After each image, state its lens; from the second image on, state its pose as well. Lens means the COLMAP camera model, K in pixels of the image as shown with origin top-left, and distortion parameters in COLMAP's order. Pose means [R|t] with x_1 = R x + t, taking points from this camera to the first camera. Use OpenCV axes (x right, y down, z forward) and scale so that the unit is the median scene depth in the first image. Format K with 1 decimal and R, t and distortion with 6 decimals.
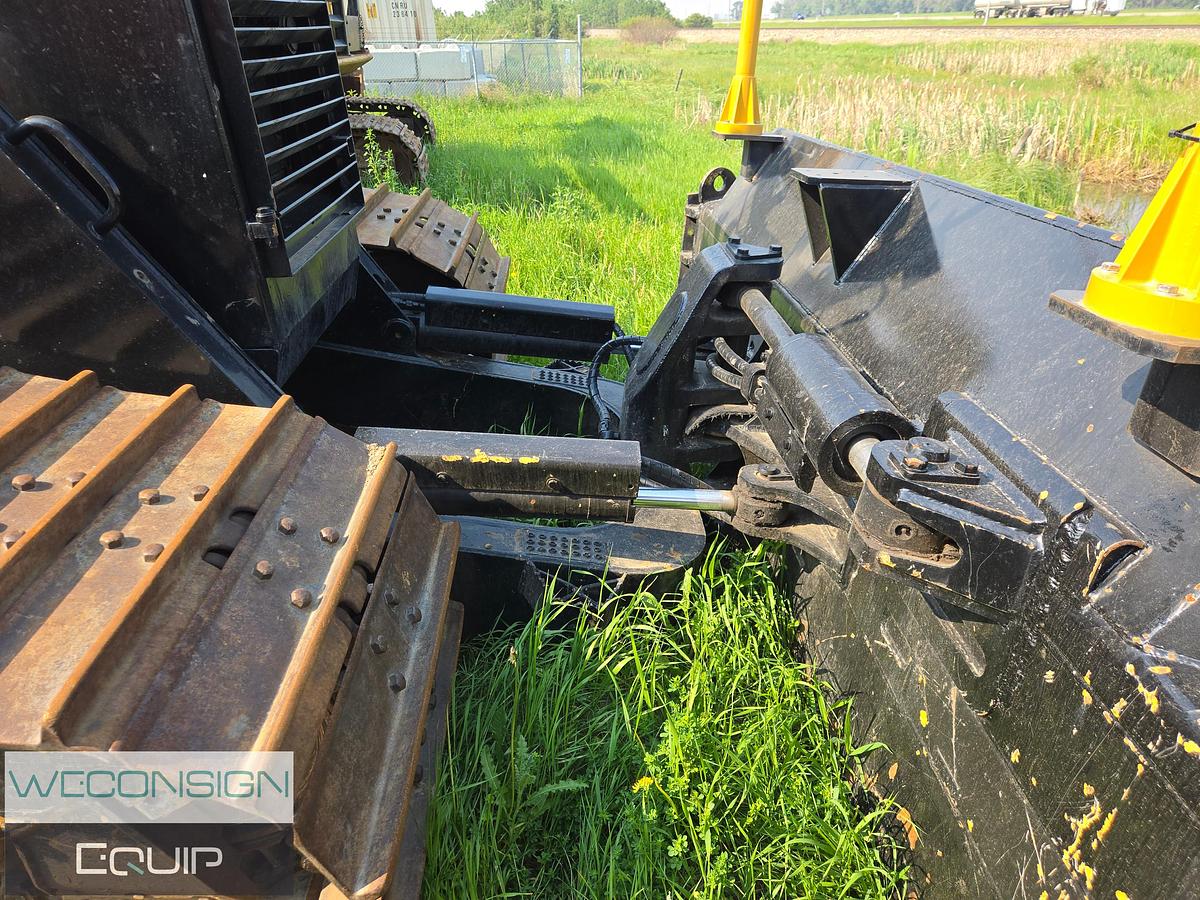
lens RADIAL K [[802.8, 0, 607.3], [0, 802.8, 455.0], [0, 0, 1]] dist [0.071682, -0.061115]
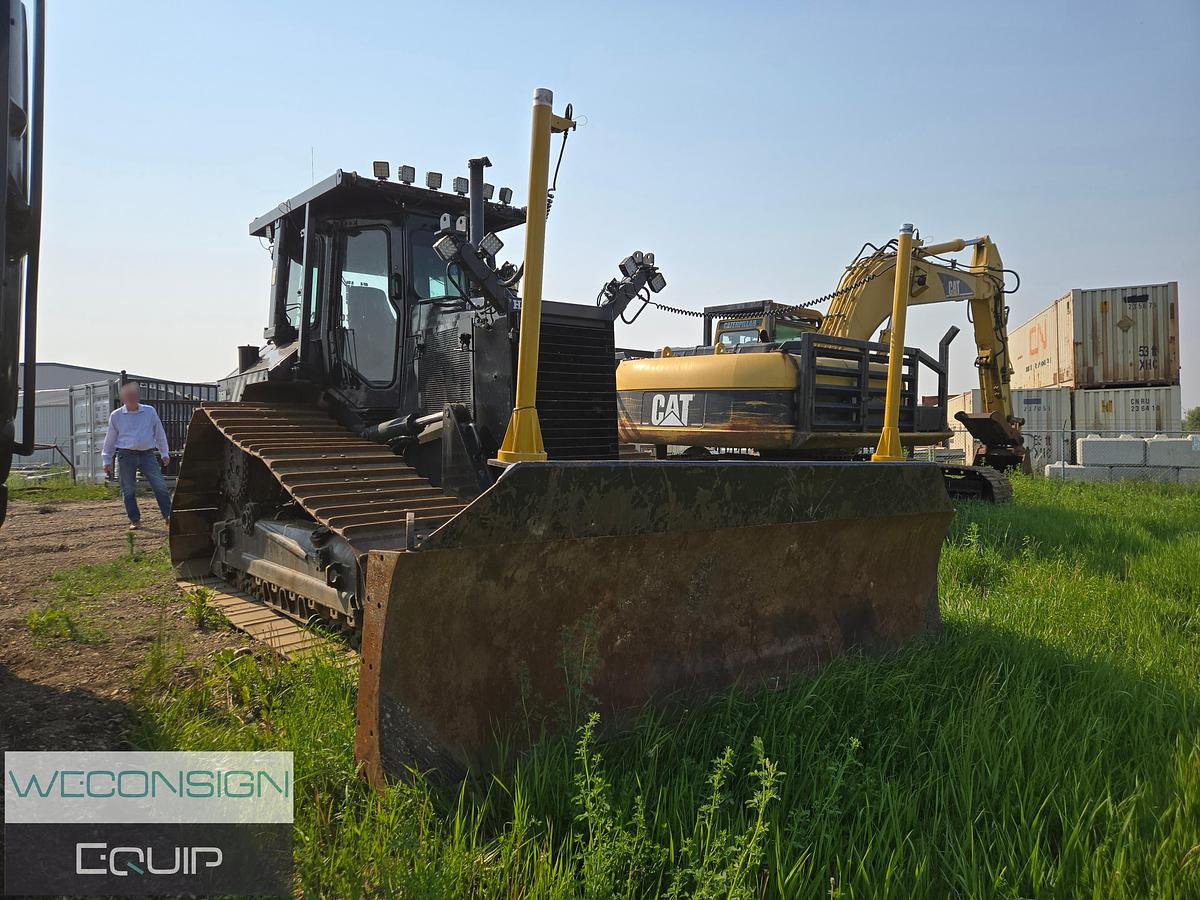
lens RADIAL K [[802.8, 0, 598.6], [0, 802.8, 445.6], [0, 0, 1]] dist [0.071682, -0.061115]
pose [[0.610862, 0.022533, -0.791416, 1.831951], [-0.369024, 0.892480, -0.259424, 0.272397], [0.700478, 0.450524, 0.553497, -0.345722]]
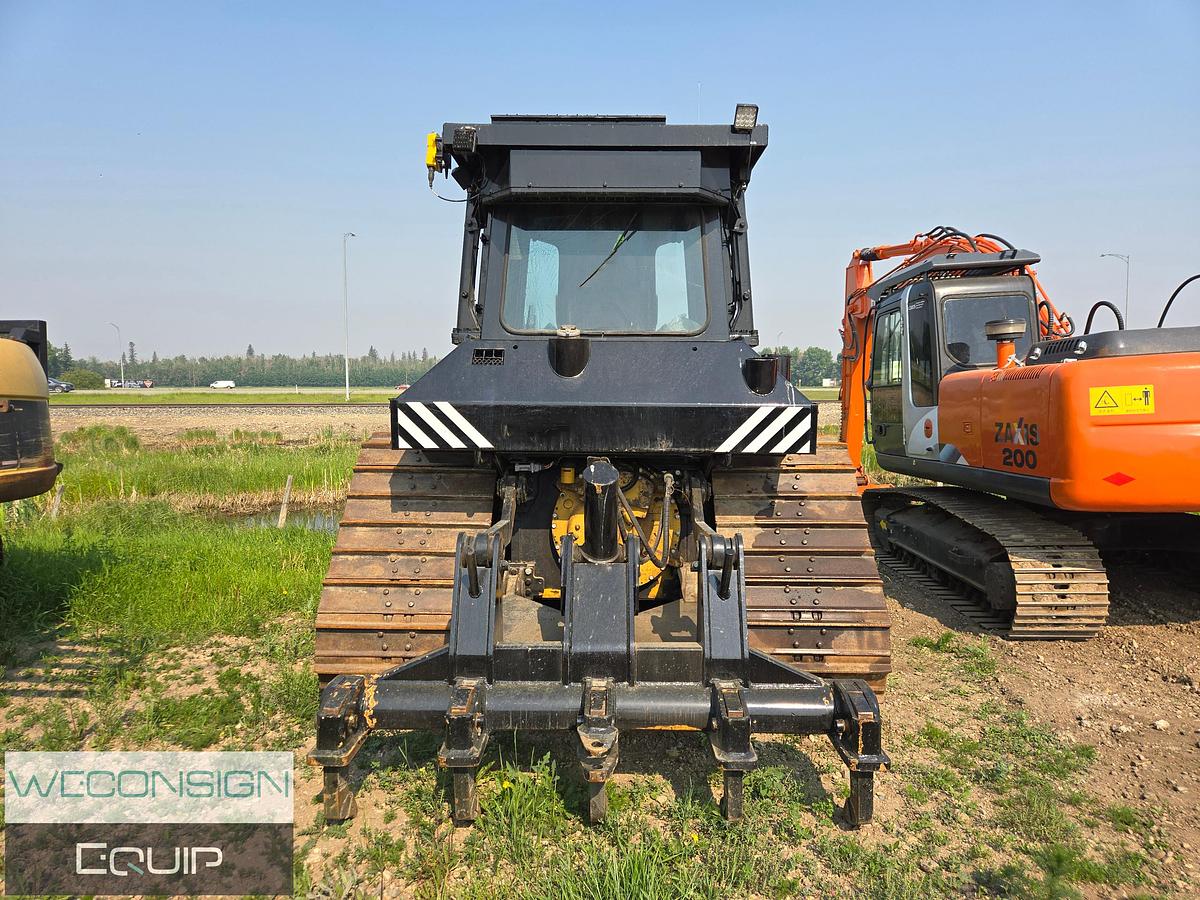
lens RADIAL K [[802.8, 0, 604.9], [0, 802.8, 444.7], [0, 0, 1]] dist [0.071682, -0.061115]
pose [[0.072005, -0.053655, 0.995960, -4.589987], [0.458258, 0.888697, 0.014746, -0.564062], [-0.885898, 0.455345, 0.088578, 0.762123]]
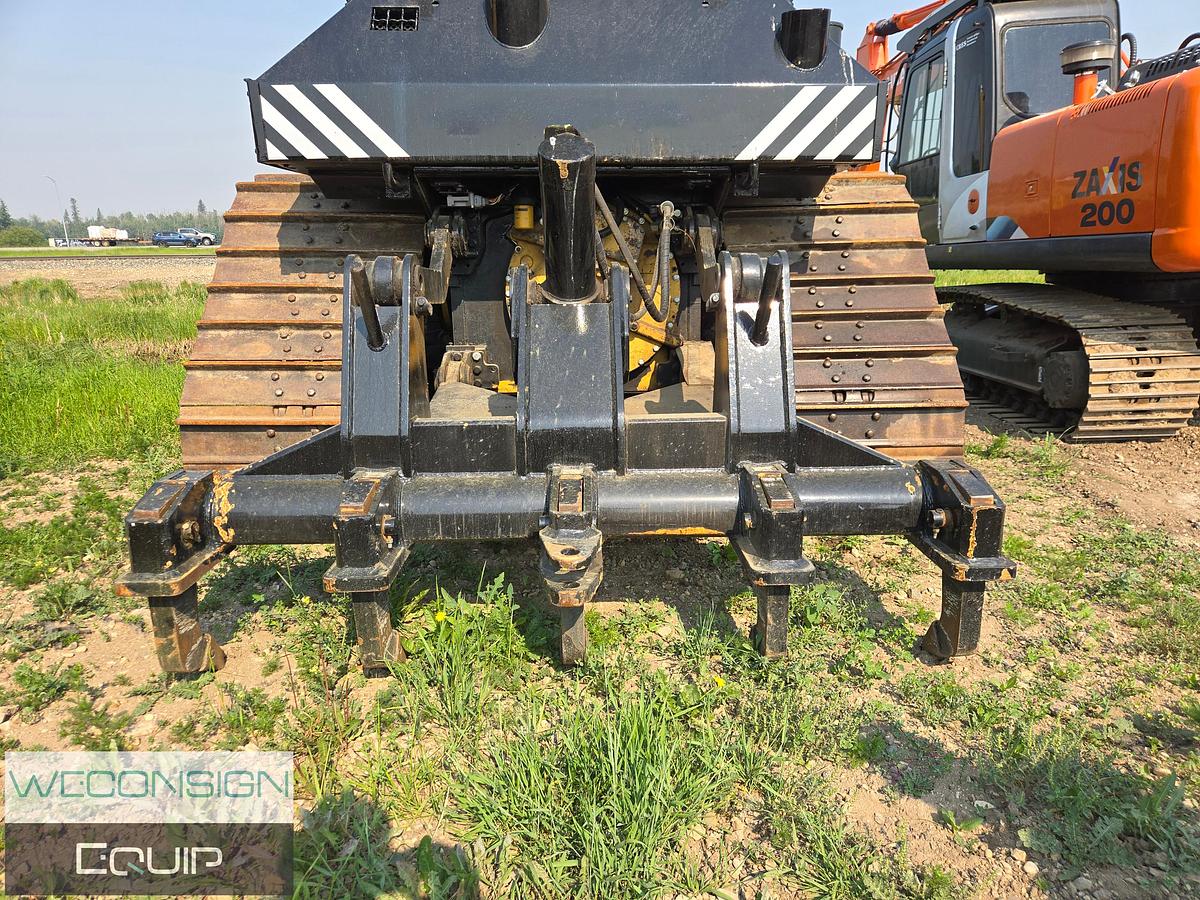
lens RADIAL K [[802.8, 0, 604.5], [0, 802.8, 451.0], [0, 0, 1]] dist [0.071682, -0.061115]
pose [[0.041647, -0.232098, 0.971800, -3.970317], [0.473331, 0.861156, 0.185387, -0.292724], [-0.879899, 0.452263, 0.145724, 0.946857]]
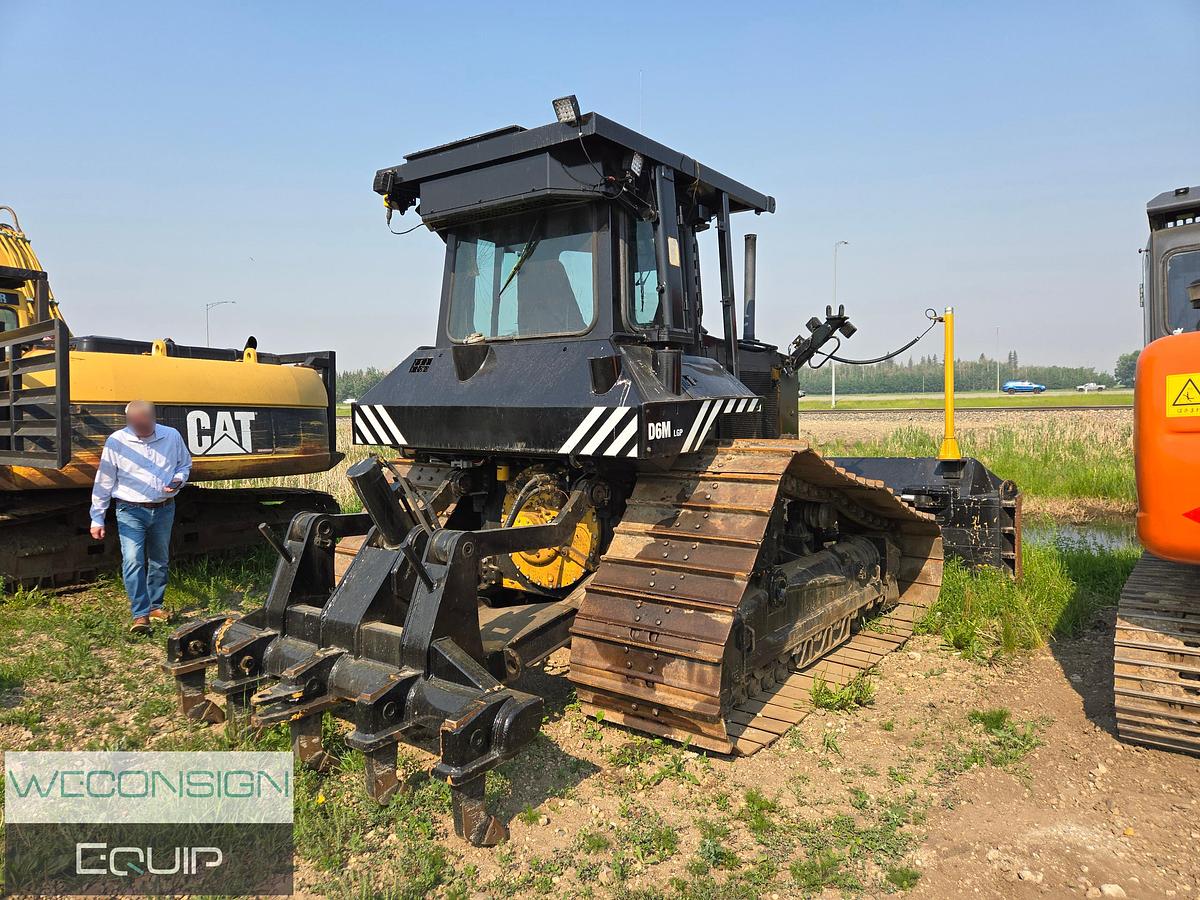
lens RADIAL K [[802.8, 0, 596.3], [0, 802.8, 439.7], [0, 0, 1]] dist [0.071682, -0.061115]
pose [[0.650138, -0.032230, 0.759132, -3.926846], [0.355355, 0.895997, -0.266293, 0.236292], [-0.671598, 0.442888, 0.593975, -0.730471]]
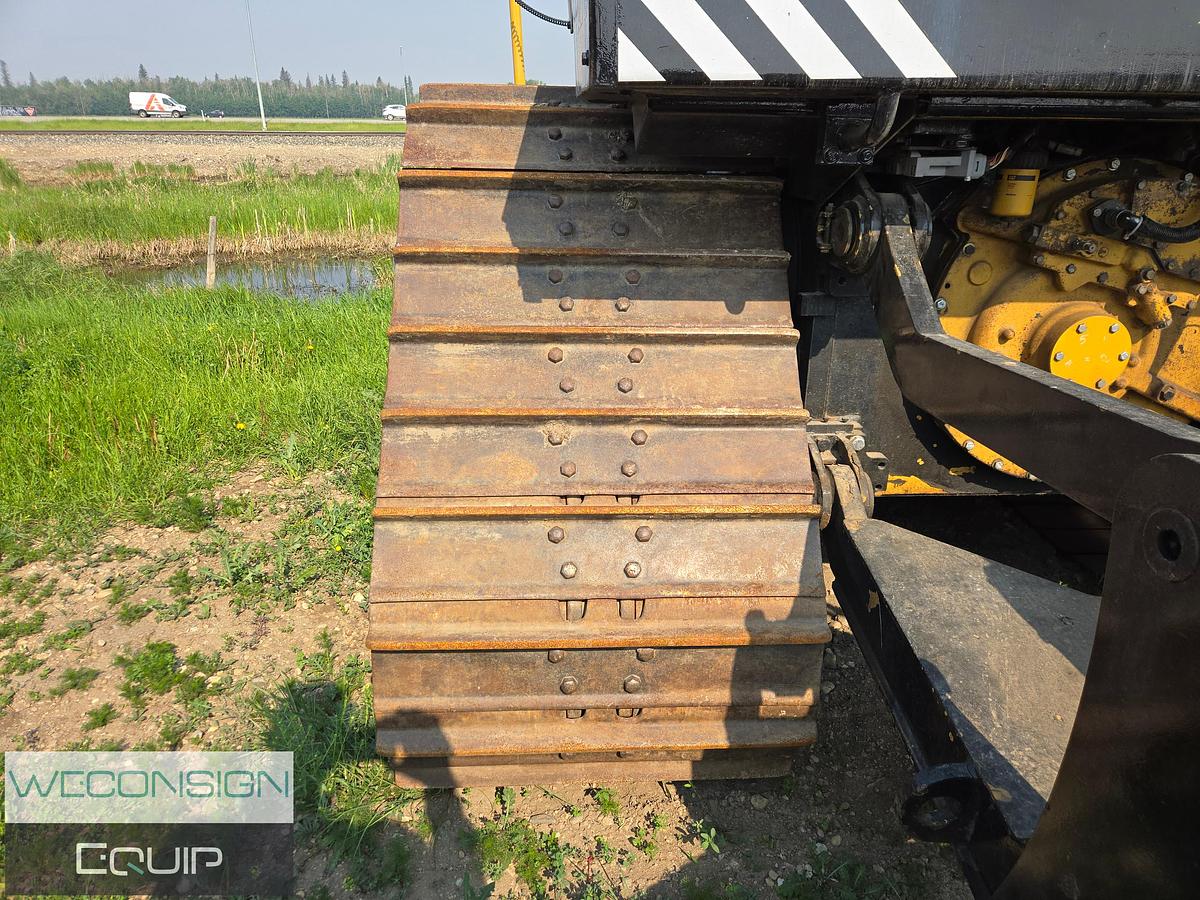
lens RADIAL K [[802.8, 0, 603.9], [0, 802.8, 440.9], [0, 0, 1]] dist [0.071682, -0.061115]
pose [[0.006464, -0.349372, 0.936962, -3.046201], [0.456741, 0.834566, 0.308039, -0.755541], [-0.889576, 0.425957, 0.164967, 1.513828]]
